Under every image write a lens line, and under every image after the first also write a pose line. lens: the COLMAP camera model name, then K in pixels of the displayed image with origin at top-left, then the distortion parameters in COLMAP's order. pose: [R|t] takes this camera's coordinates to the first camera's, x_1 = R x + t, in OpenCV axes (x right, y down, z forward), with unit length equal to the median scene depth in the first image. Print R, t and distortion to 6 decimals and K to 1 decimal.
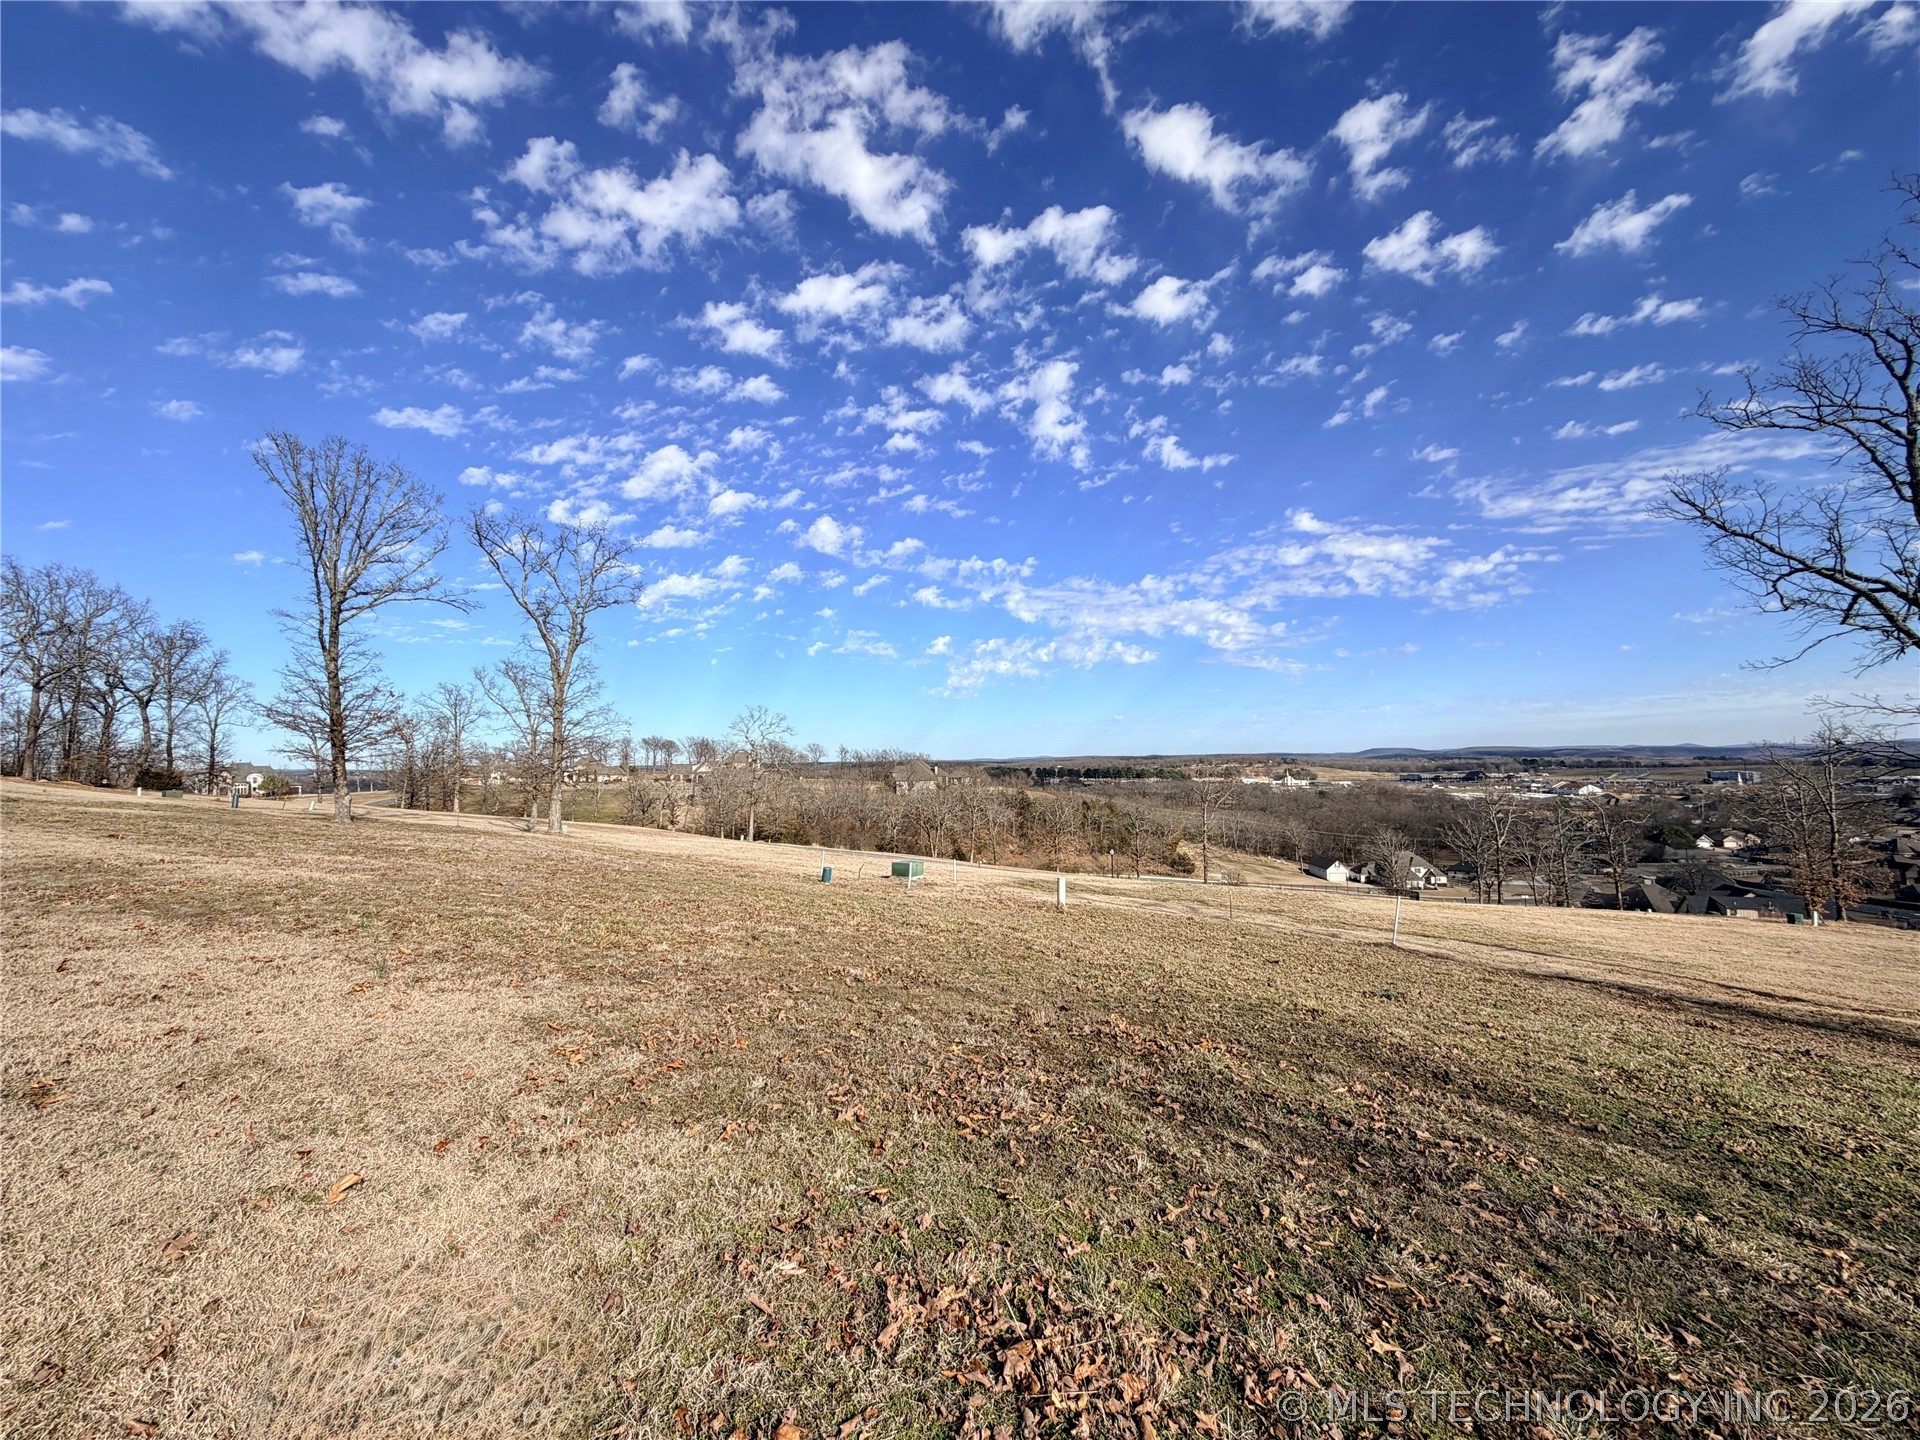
lens RADIAL K [[767.2, 0, 951.1], [0, 767.2, 818.2], [0, 0, 1]] dist [-0.000819, 0.000378]
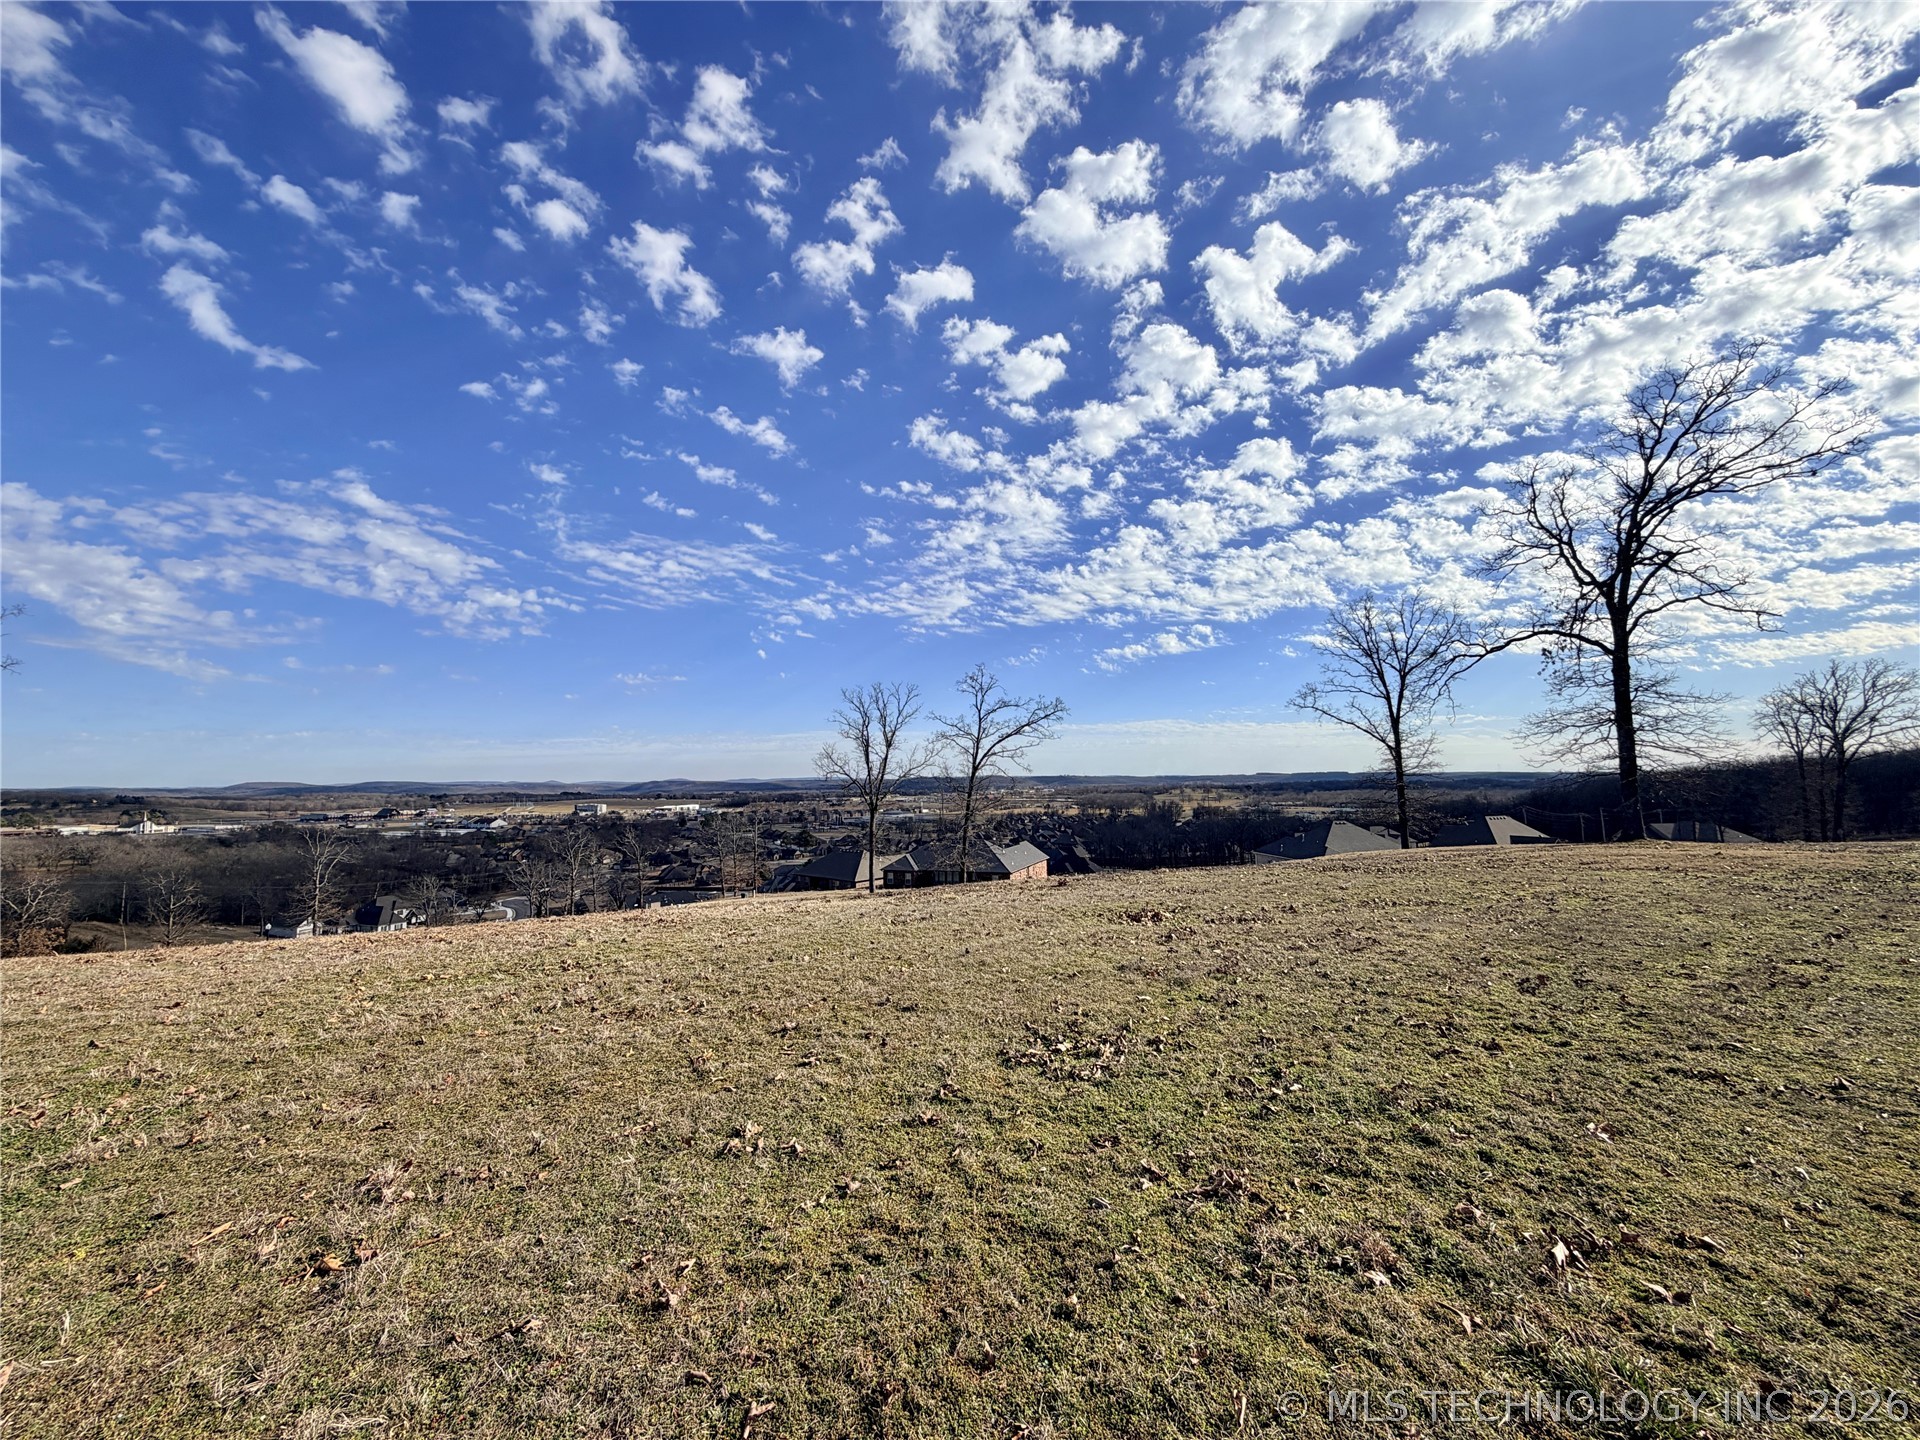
lens RADIAL K [[767.2, 0, 949.8], [0, 767.2, 708.8], [0, 0, 1]] dist [-0.000819, 0.000378]
pose [[0.316491, 0.100357, 0.943272, -0.055693], [0.077894, 0.988280, -0.131281, -0.015793], [-0.945392, 0.115025, 0.304964, 0.188324]]
